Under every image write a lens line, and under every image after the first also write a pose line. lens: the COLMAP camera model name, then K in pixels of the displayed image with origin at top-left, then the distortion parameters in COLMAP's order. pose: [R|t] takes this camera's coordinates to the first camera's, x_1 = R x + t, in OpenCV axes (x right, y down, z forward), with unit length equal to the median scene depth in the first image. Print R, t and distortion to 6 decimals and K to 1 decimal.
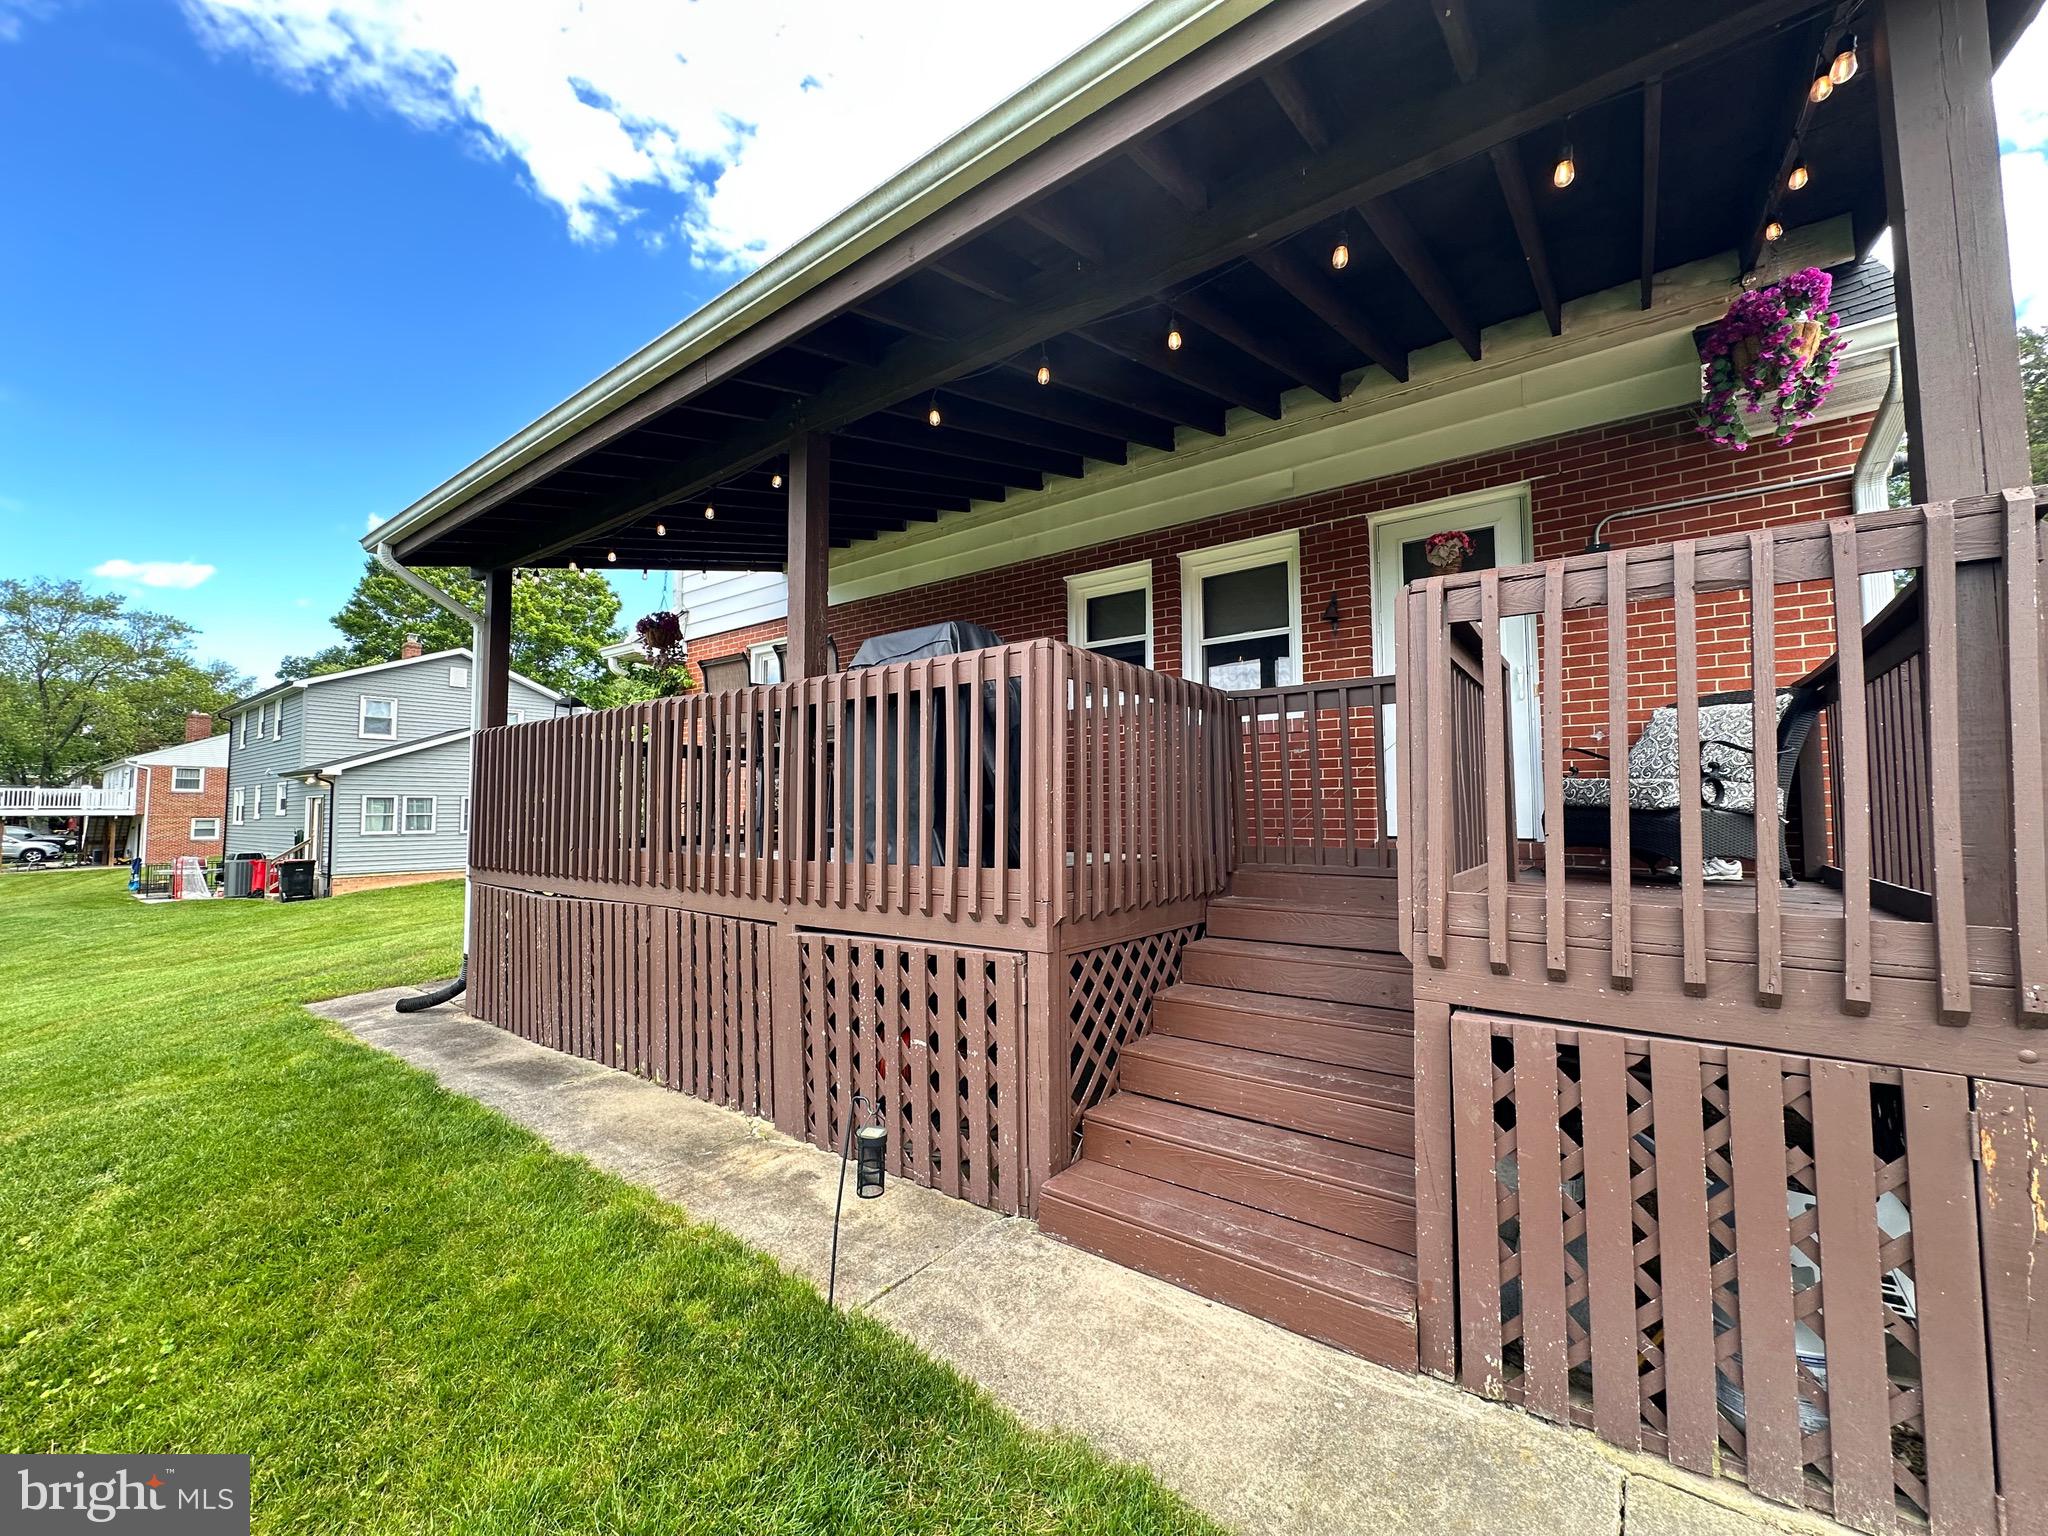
lens RADIAL K [[819.8, 0, 1021.1], [0, 819.8, 762.9], [0, 0, 1]] dist [0.001339, 0.000112]
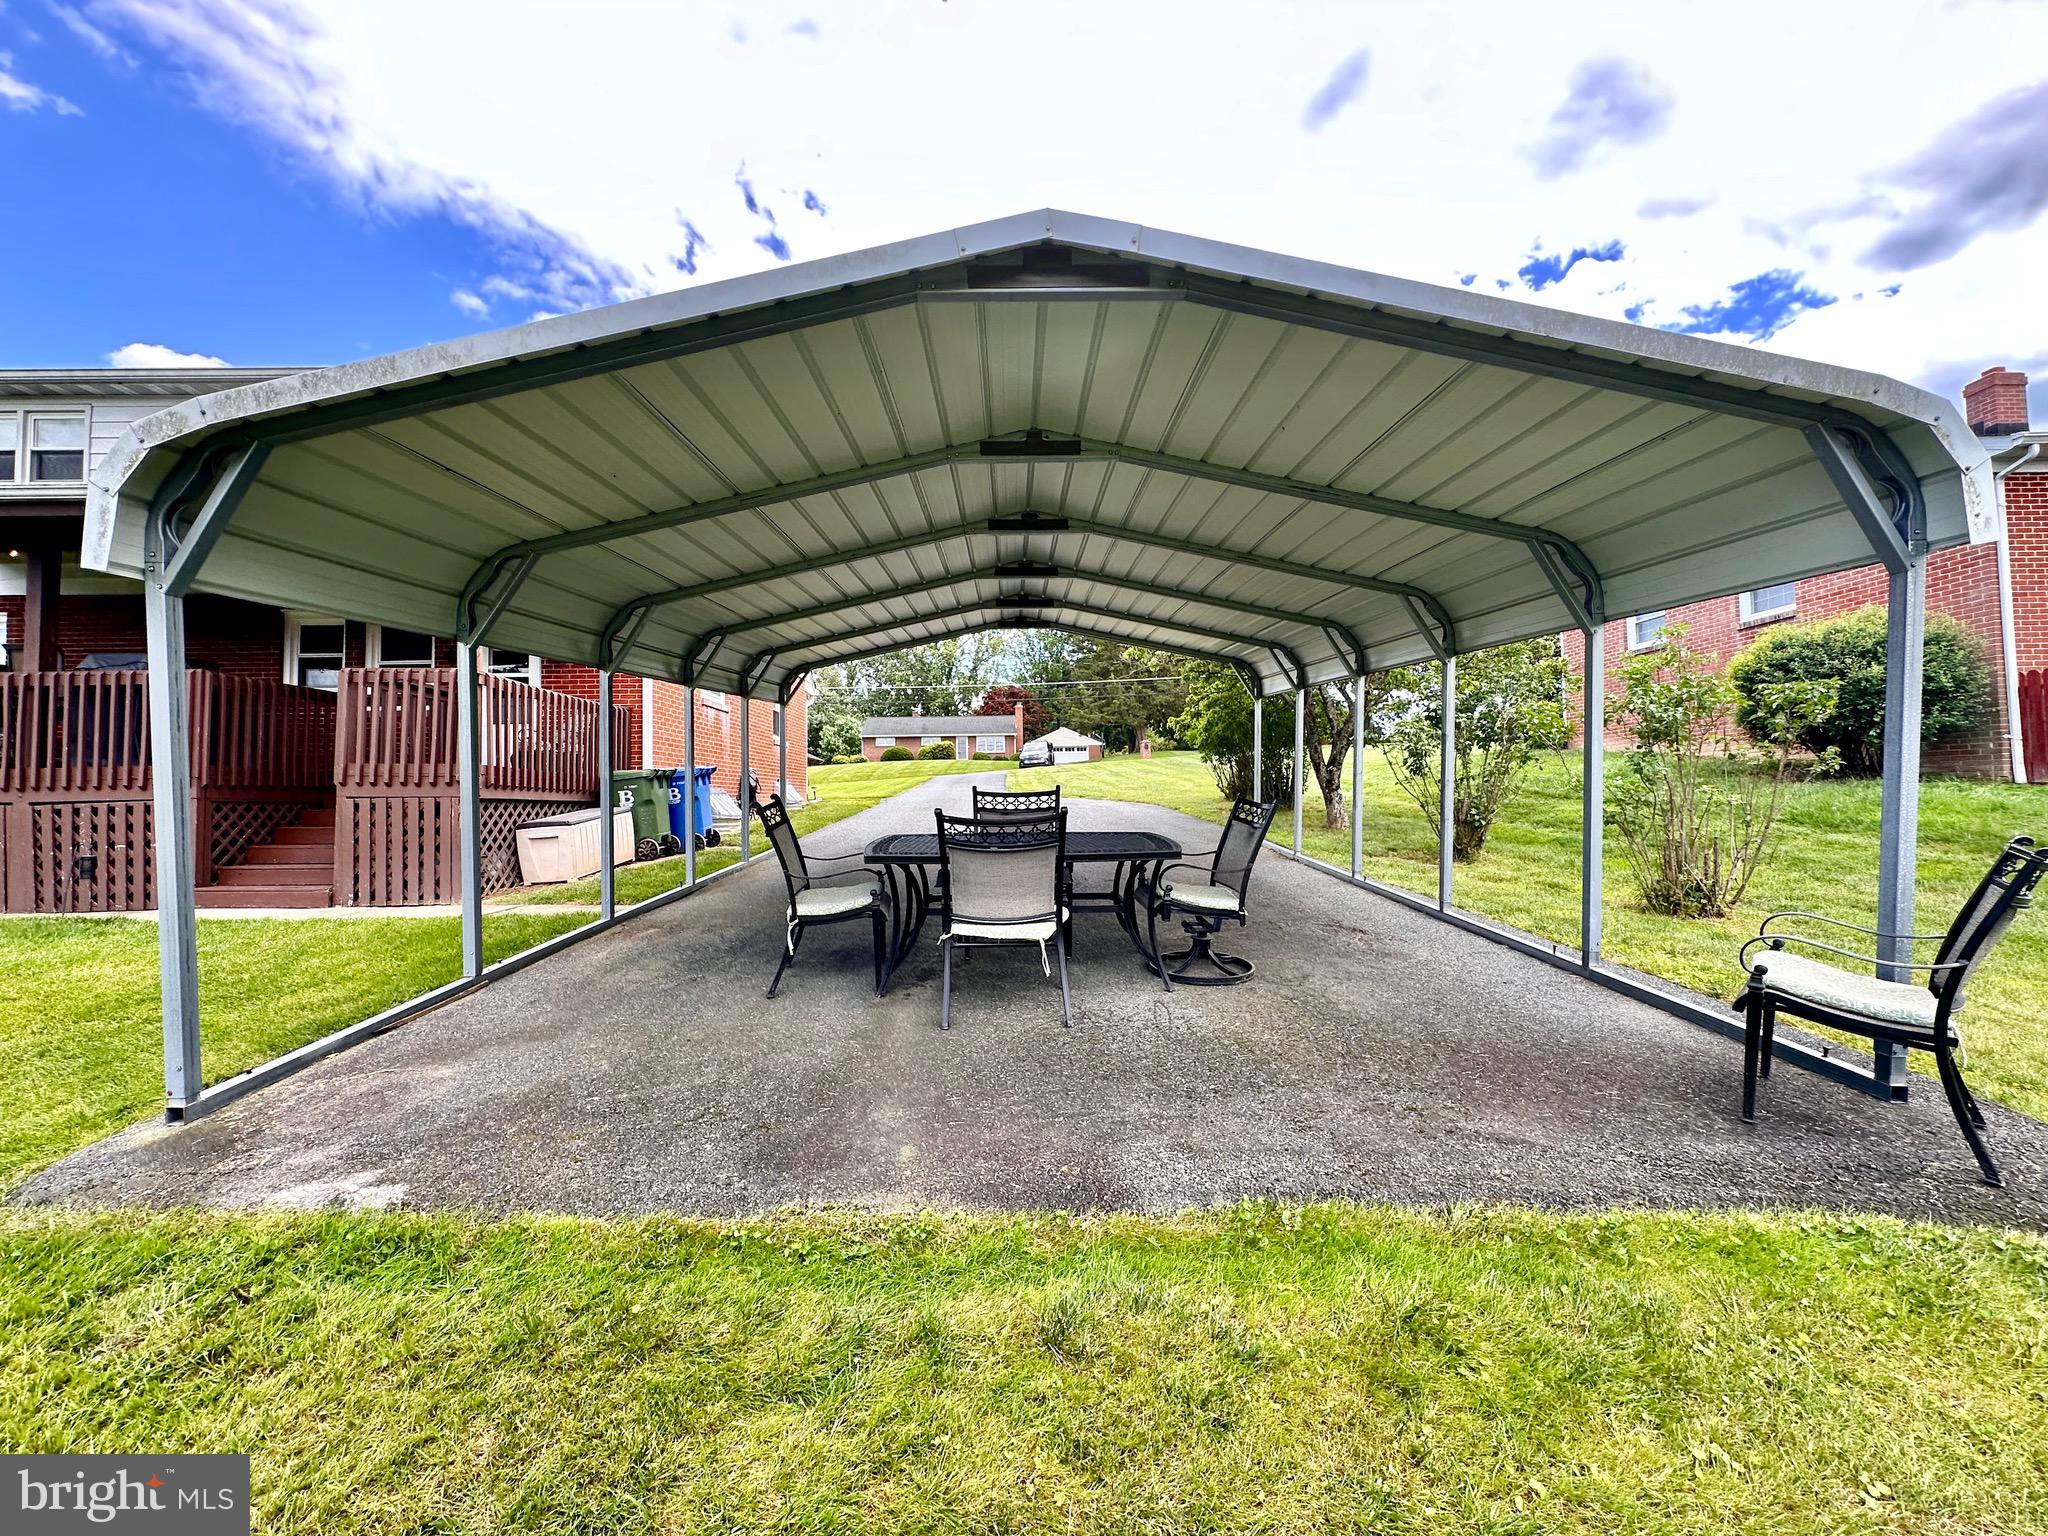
lens RADIAL K [[819.8, 0, 1023.6], [0, 819.8, 763.6], [0, 0, 1]] dist [0.001339, 0.000112]
pose [[0.784614, 0.020498, 0.619645, 0.372411], [-0.028979, 0.999573, 0.003628, 0.038478], [-0.619306, -0.020803, 0.784874, -2.038026]]
